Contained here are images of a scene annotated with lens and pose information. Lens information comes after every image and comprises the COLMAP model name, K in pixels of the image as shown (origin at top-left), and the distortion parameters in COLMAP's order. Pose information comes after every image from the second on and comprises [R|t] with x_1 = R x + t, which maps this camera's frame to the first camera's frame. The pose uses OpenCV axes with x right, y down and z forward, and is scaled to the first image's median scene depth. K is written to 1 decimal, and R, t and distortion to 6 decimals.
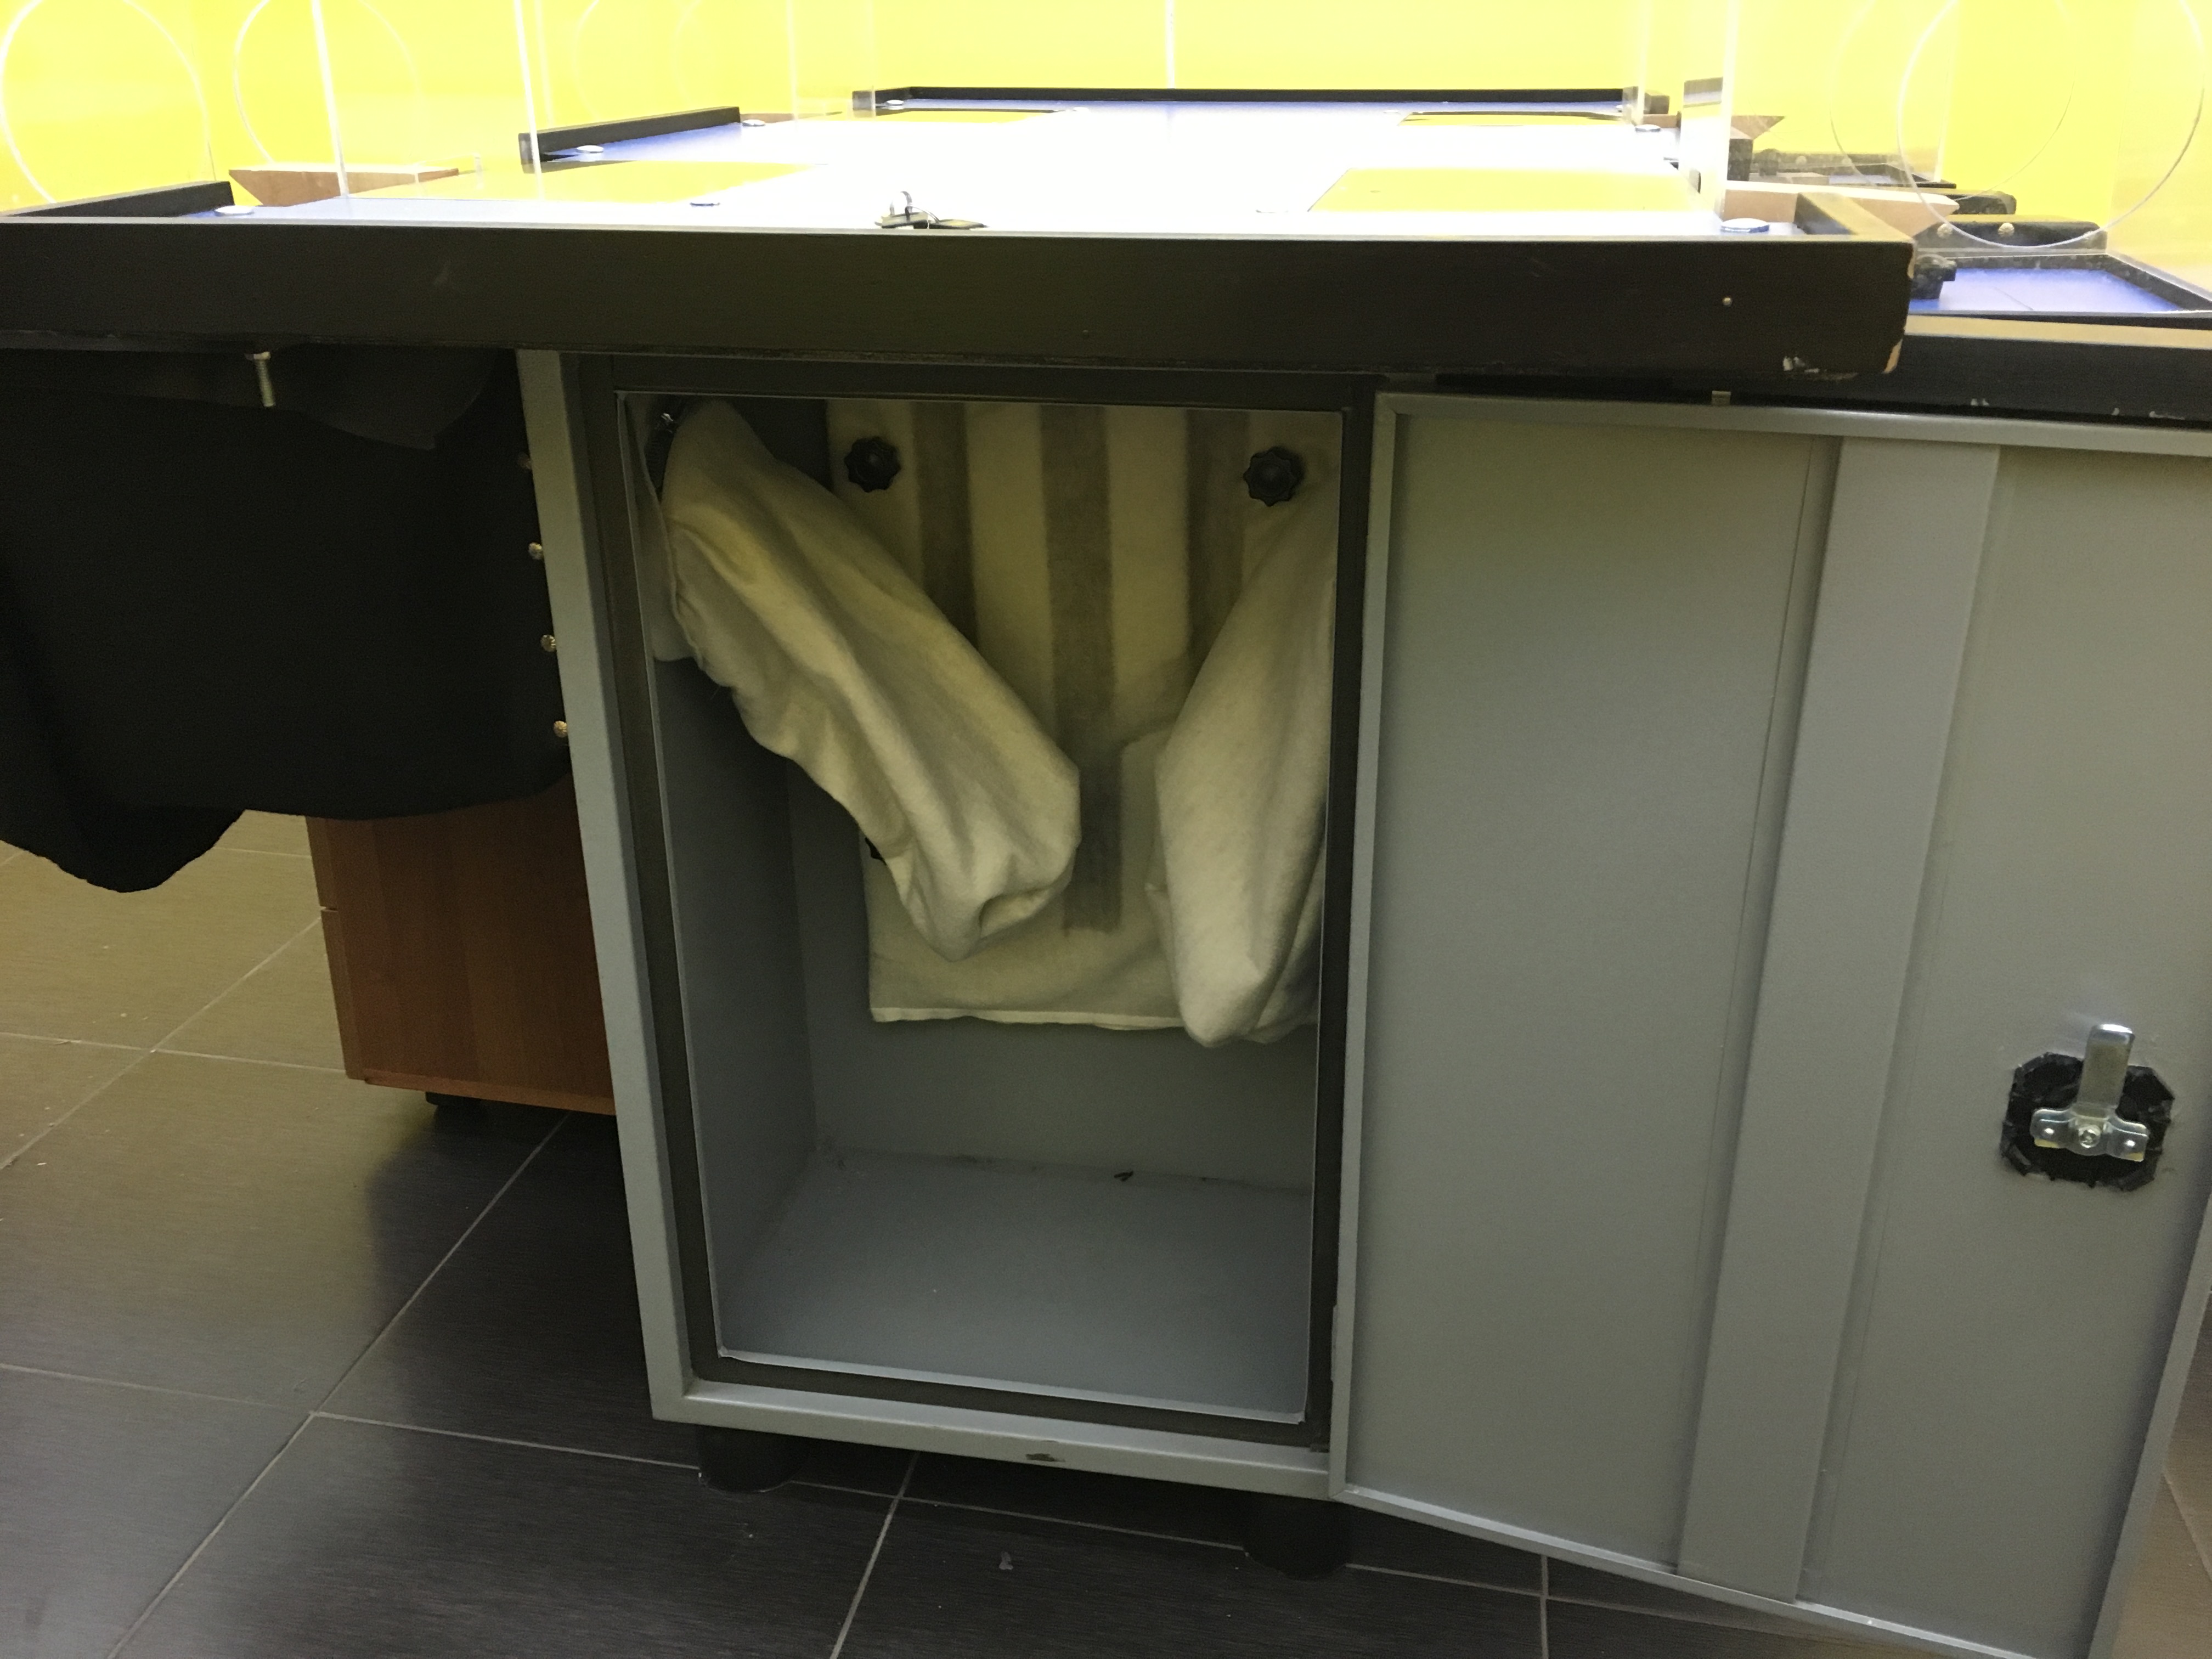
lens RADIAL K [[1900.3, 0, 1099.9], [0, 1900.3, 825.5], [0, 0, 1]] dist [0.007875, -0.042667]
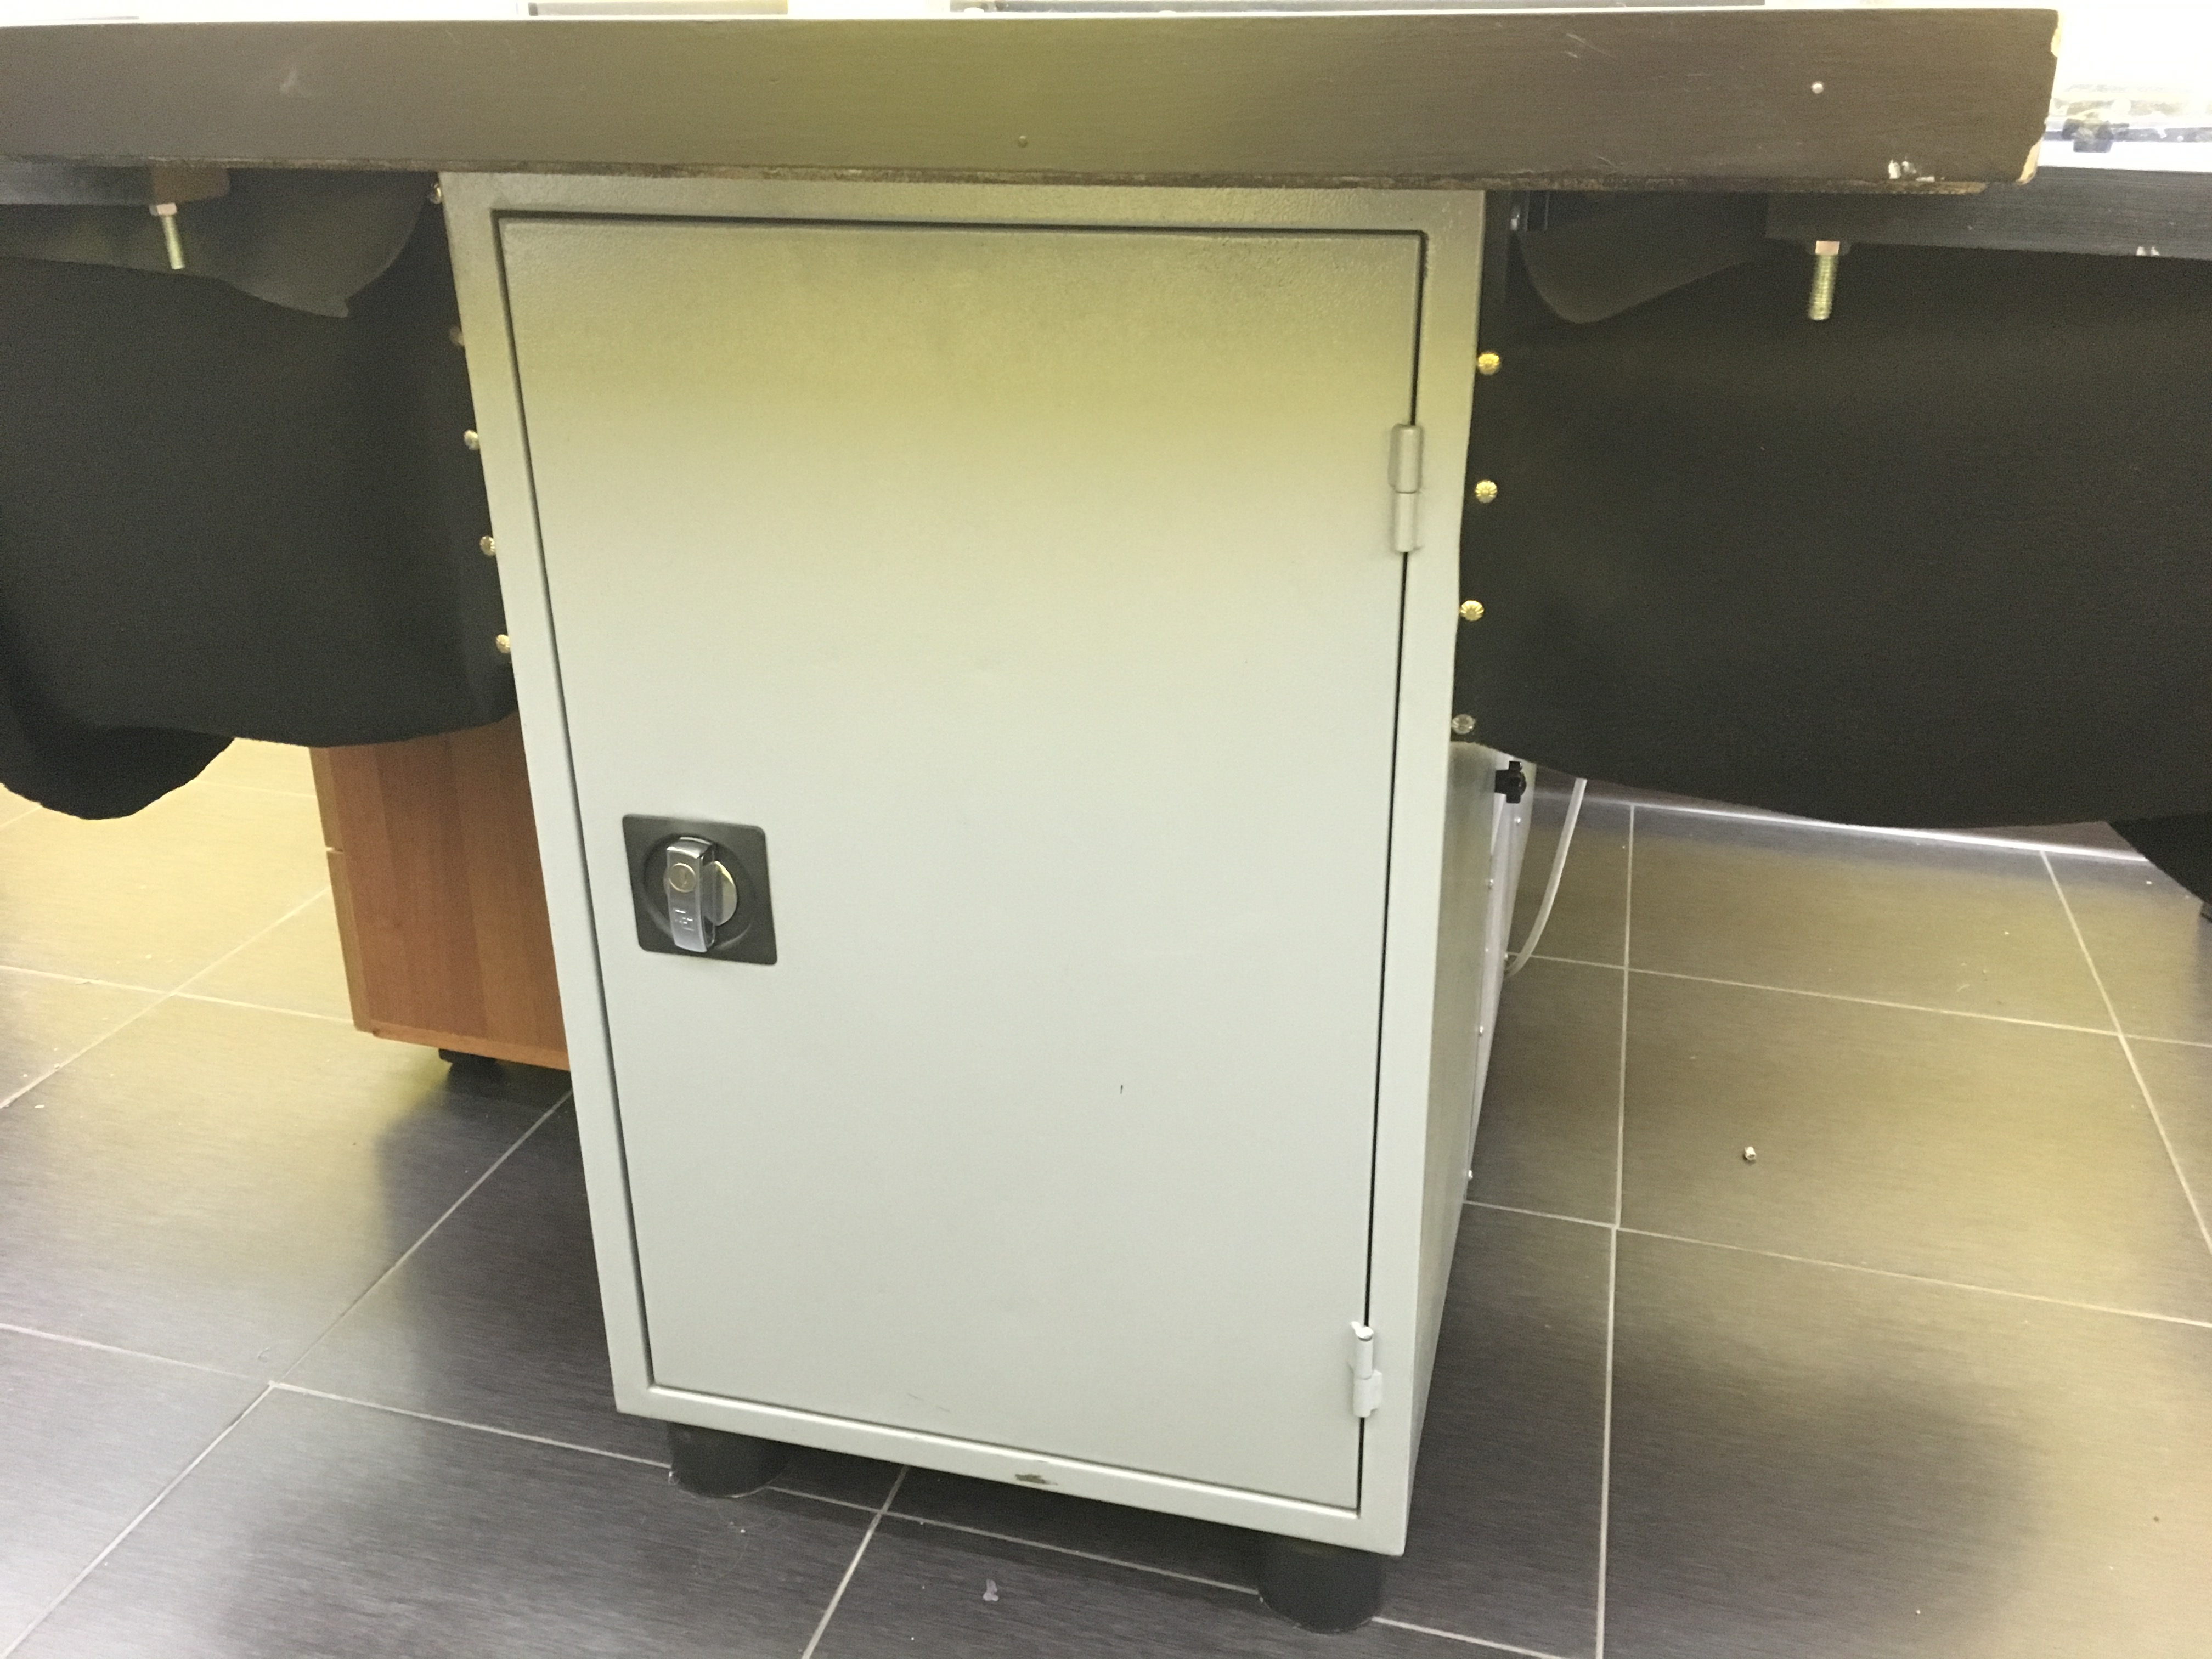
lens RADIAL K [[1900.3, 0, 1113.8], [0, 1900.3, 831.4], [0, 0, 1]] dist [0.007875, -0.042667]
pose [[0.997338, 0.033799, -0.064605, 0.052767], [-0.033227, 0.999399, 0.009905, 0.015847], [0.064901, -0.007732, 0.997862, 0.103529]]
